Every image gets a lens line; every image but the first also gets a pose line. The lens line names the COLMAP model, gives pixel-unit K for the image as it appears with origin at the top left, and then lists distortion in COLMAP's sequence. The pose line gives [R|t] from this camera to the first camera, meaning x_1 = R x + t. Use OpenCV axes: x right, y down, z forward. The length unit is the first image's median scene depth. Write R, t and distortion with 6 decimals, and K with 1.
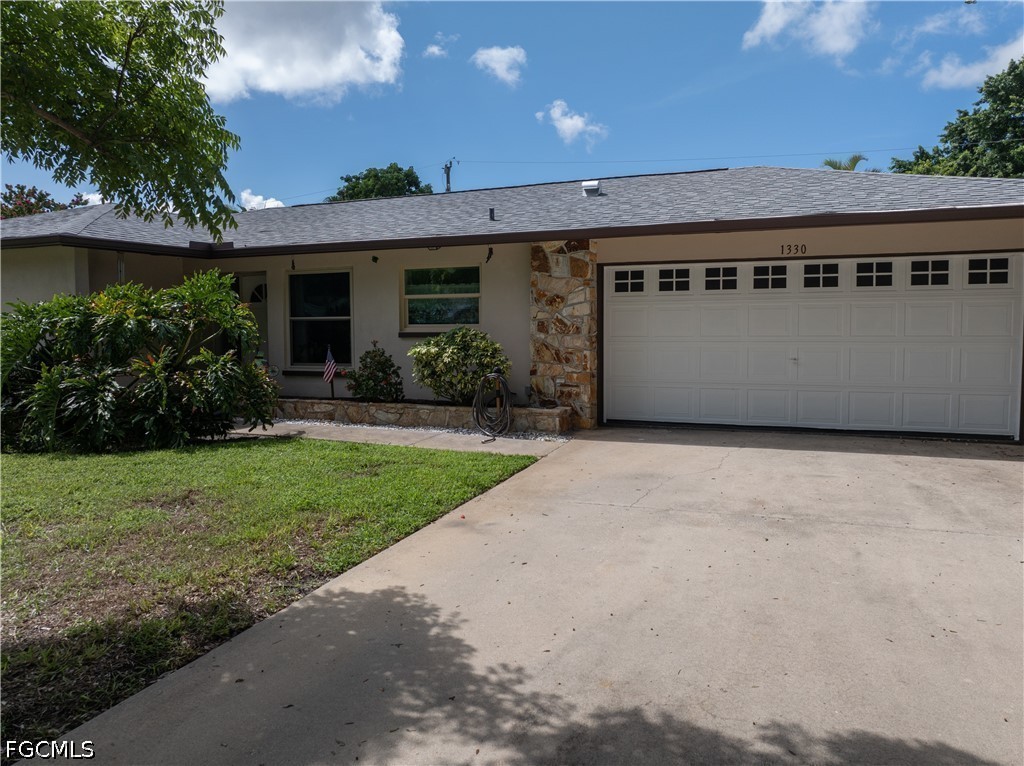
lens RADIAL K [[725.1, 0, 512.0], [0, 725.1, 383.0], [0, 0, 1]] dist [-0.035214, 0.007413]
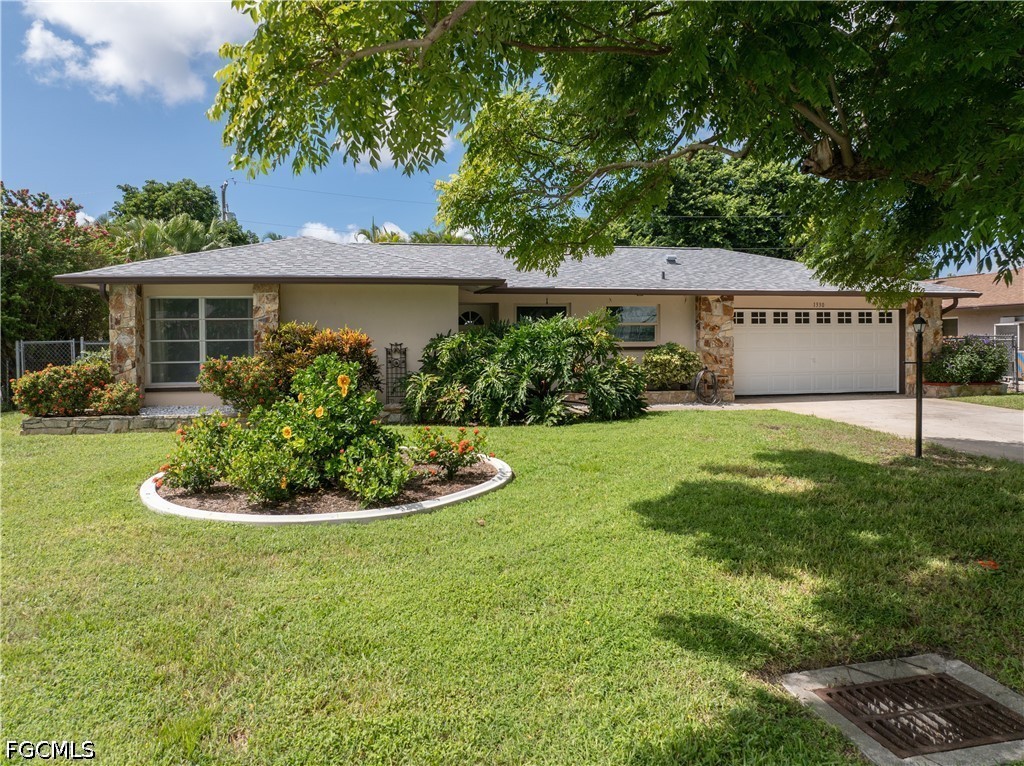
lens RADIAL K [[725.1, 0, 512.0], [0, 725.1, 383.0], [0, 0, 1]] dist [-0.035214, 0.007413]
pose [[0.840241, -0.032302, 0.541250, -1.319233], [0.044872, 0.998942, -0.010043, 0.015158], [-0.540353, 0.032725, 0.840802, -0.213178]]
